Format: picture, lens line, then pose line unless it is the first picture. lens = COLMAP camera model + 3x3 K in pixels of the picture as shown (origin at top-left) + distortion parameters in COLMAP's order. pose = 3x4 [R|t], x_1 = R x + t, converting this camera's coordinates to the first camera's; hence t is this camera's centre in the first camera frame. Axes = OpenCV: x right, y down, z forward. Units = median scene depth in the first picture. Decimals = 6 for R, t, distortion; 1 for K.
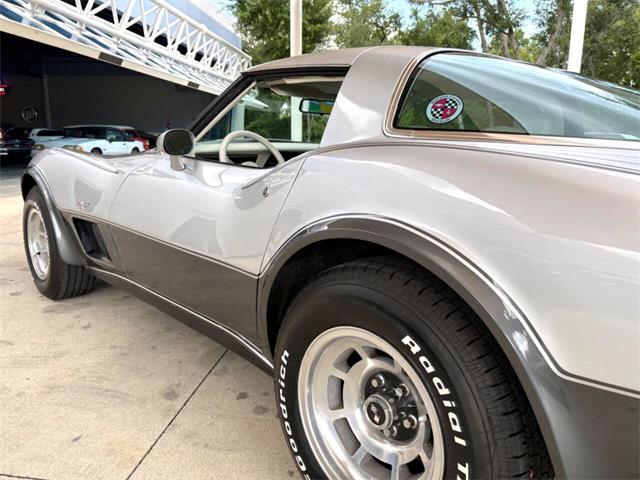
lens RADIAL K [[474.4, 0, 309.8], [0, 474.4, 230.0], [0, 0, 1]] dist [0.057172, -0.057257]
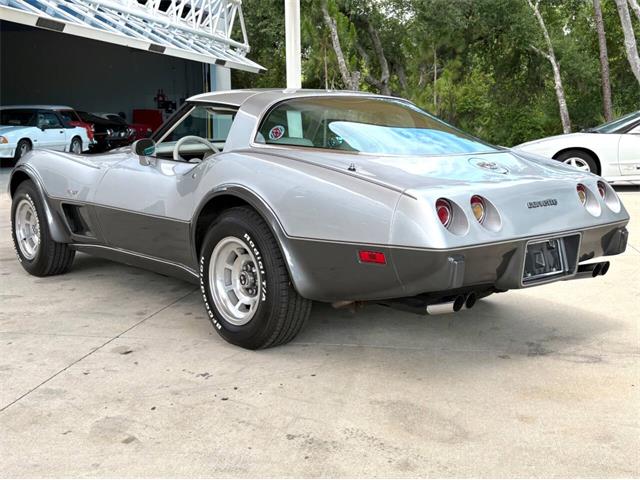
lens RADIAL K [[748.7, 0, 320.0], [0, 748.7, 240.0], [0, 0, 1]] dist [0.131441, -0.430403]
pose [[0.999480, -0.014127, -0.028973, 0.283550], [0.013409, 0.999602, -0.024802, 0.146274], [0.029312, 0.024400, 0.999272, -1.122409]]
